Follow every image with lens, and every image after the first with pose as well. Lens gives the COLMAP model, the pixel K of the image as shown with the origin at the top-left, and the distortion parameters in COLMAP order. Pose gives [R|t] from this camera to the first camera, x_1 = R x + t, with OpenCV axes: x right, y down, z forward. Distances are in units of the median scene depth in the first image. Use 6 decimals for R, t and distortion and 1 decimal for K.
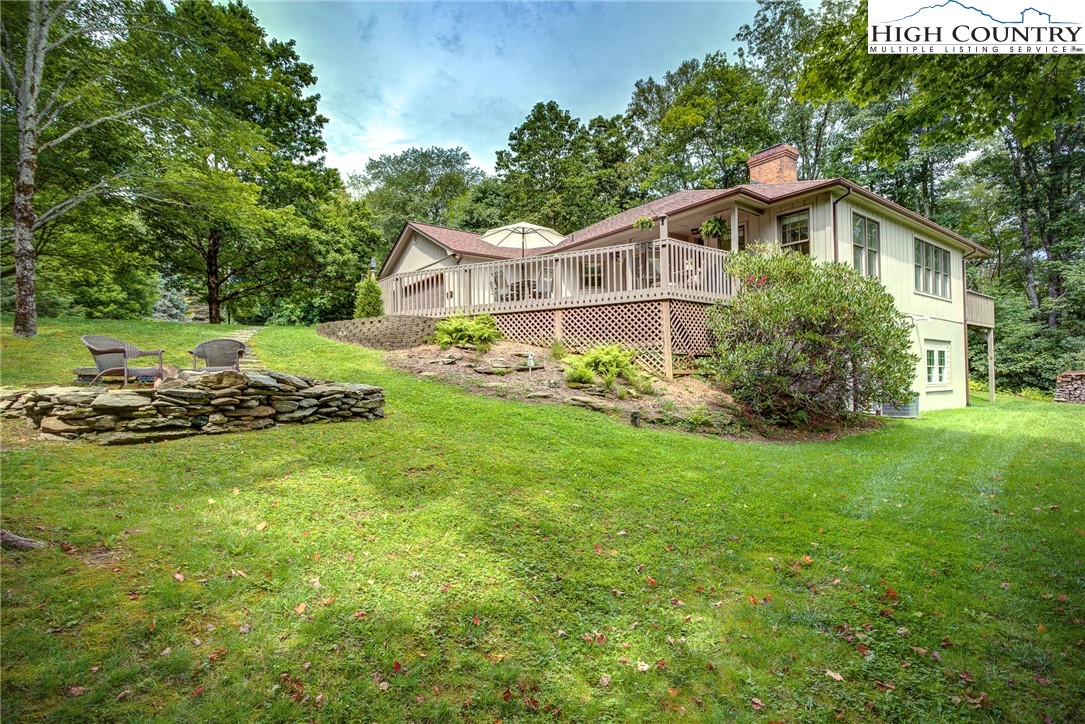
lens RADIAL K [[529.1, 0, 516.7], [0, 529.1, 376.3], [0, 0, 1]] dist [-0.017194, 0.004113]
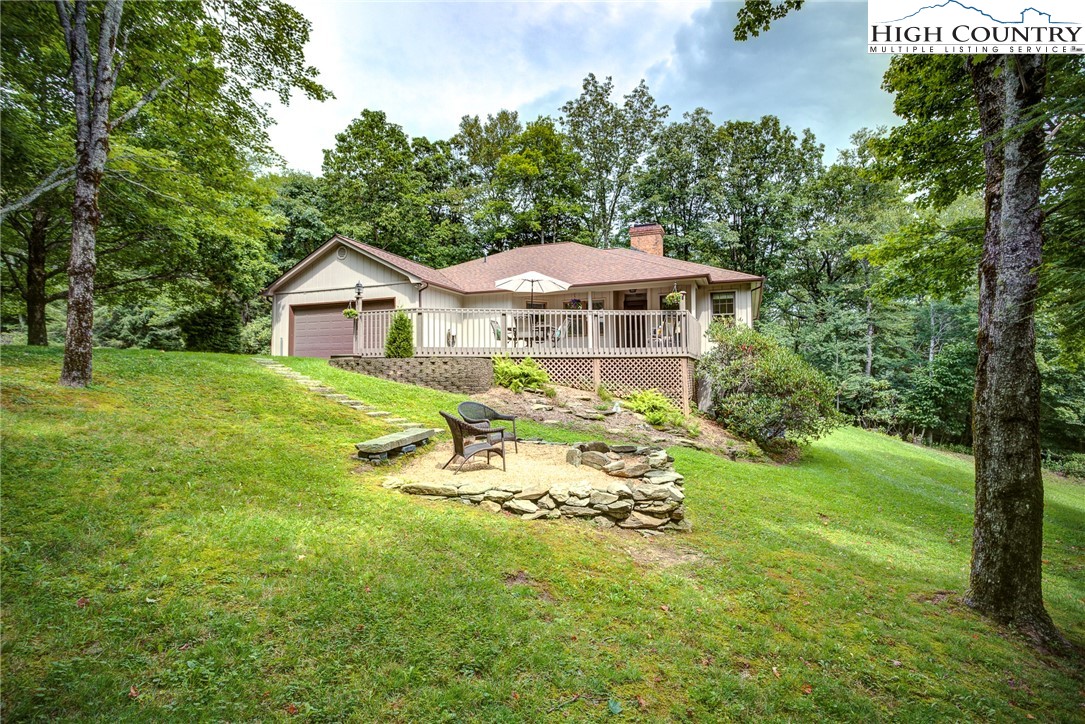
lens RADIAL K [[529.1, 0, 537.4], [0, 529.1, 357.2], [0, 0, 1]] dist [-0.017194, 0.004113]
pose [[0.850663, 0.032770, 0.524690, -0.648417], [-0.010992, 0.998946, -0.044570, -0.074584], [-0.525597, 0.032146, 0.850126, 0.073921]]
